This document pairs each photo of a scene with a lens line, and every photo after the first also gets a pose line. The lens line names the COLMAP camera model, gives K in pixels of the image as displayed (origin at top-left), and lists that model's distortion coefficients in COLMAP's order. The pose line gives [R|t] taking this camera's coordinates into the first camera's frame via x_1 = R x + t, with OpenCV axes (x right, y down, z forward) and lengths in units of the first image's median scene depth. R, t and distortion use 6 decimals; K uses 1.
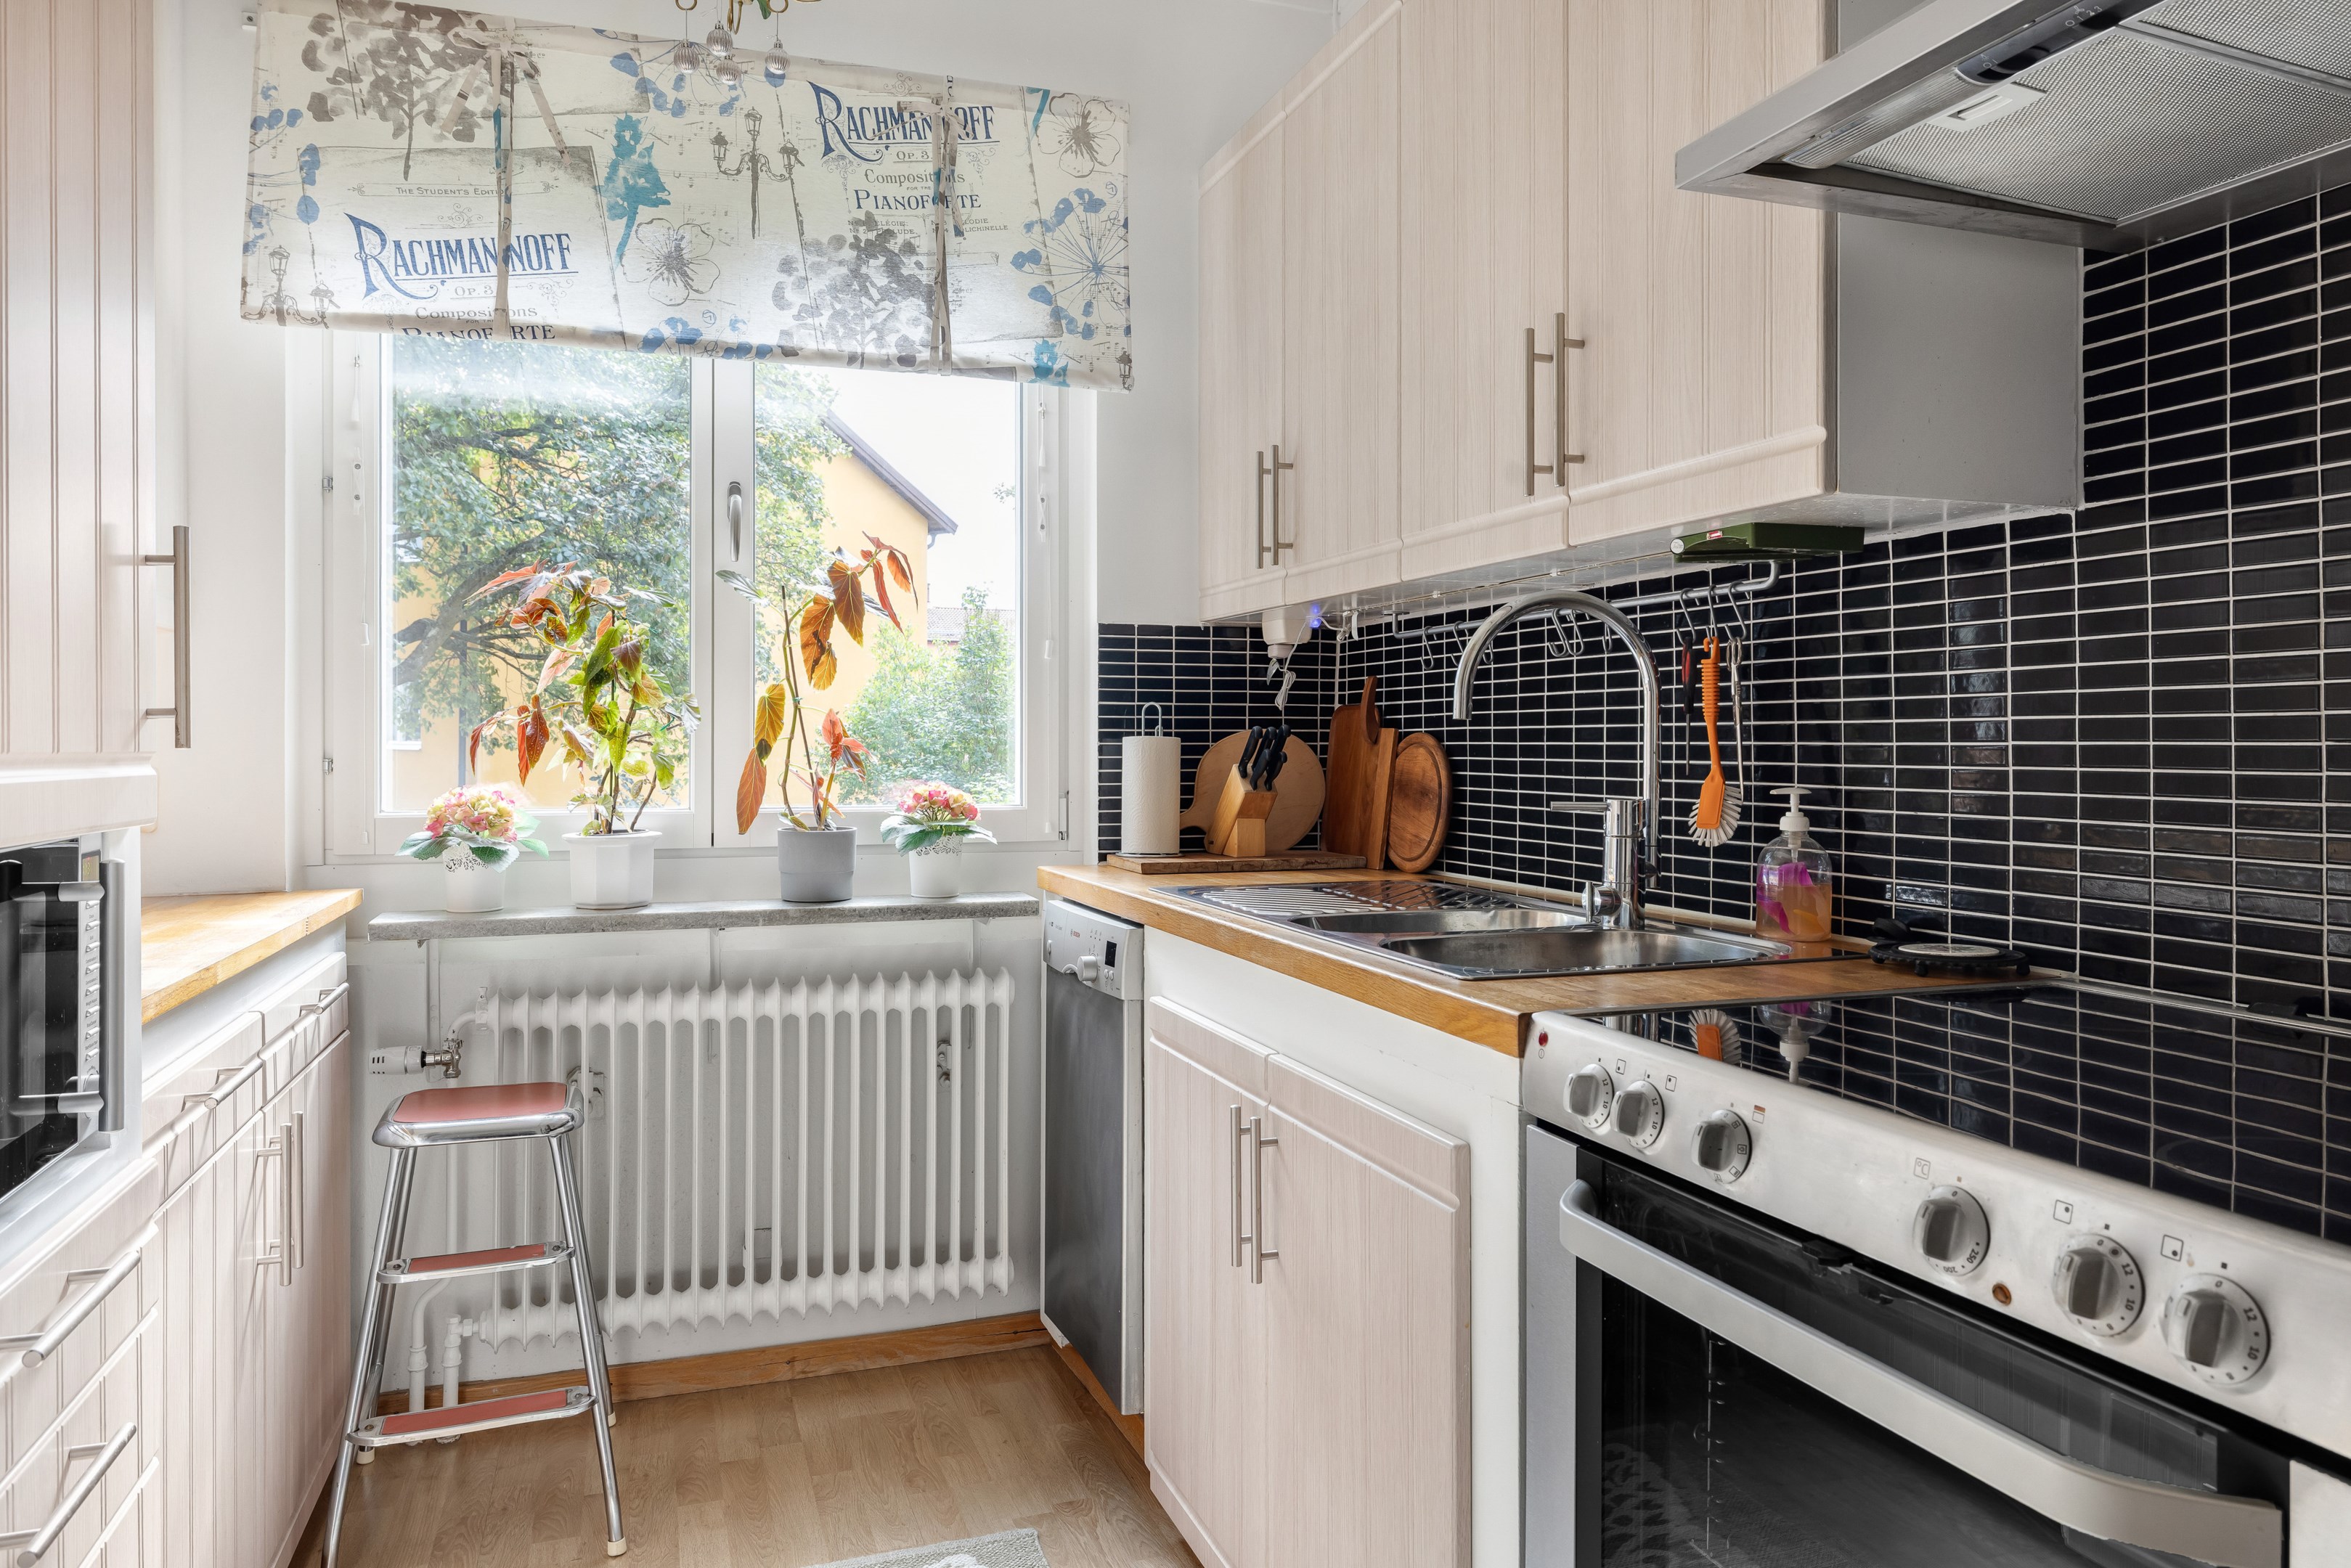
lens RADIAL K [[1520.8, 0, 1174.8], [0, 1520.8, 745.5], [0, 0, 1]] dist [0.001956, 0.000733]
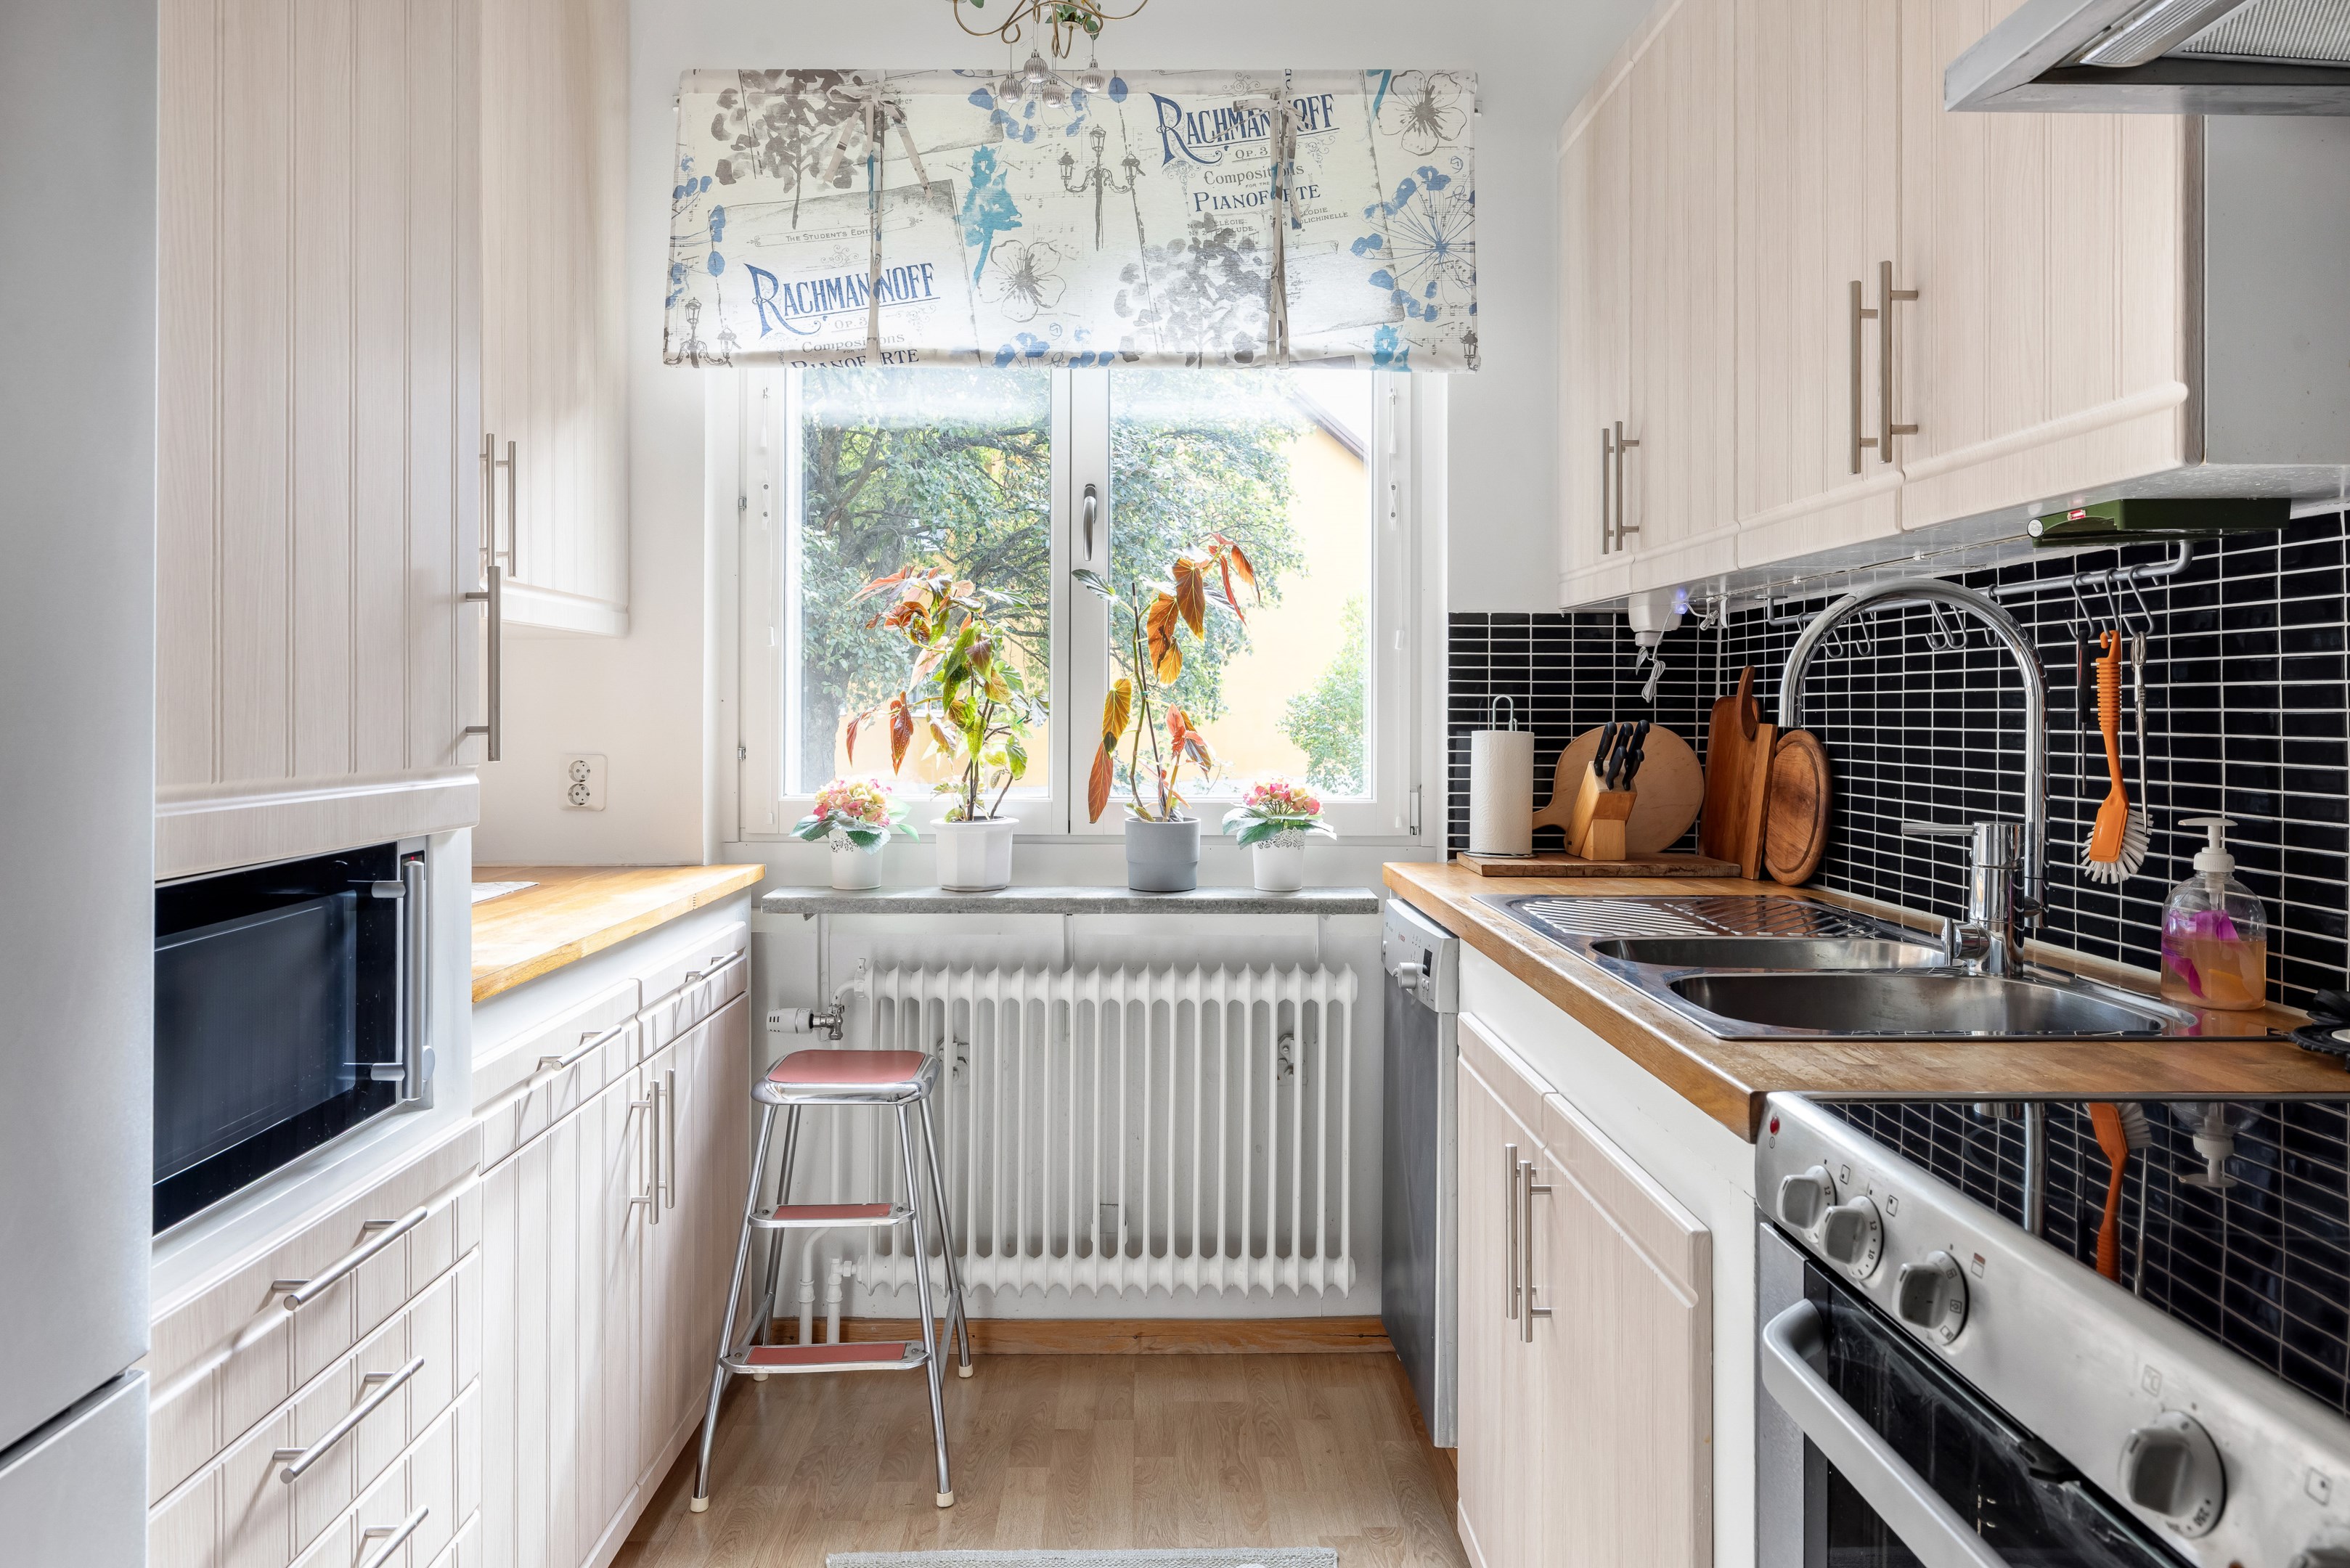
lens RADIAL K [[1494.4, 0, 1174.4], [0, 1494.4, 707.0], [0, 0, 1]] dist [-0.002599, 0.002615]
pose [[0.950065, 0.002724, -0.312042, 0.092443], [-0.003916, 0.999987, -0.003194, -0.019070], [0.312029, 0.004257, 0.950063, 0.049754]]
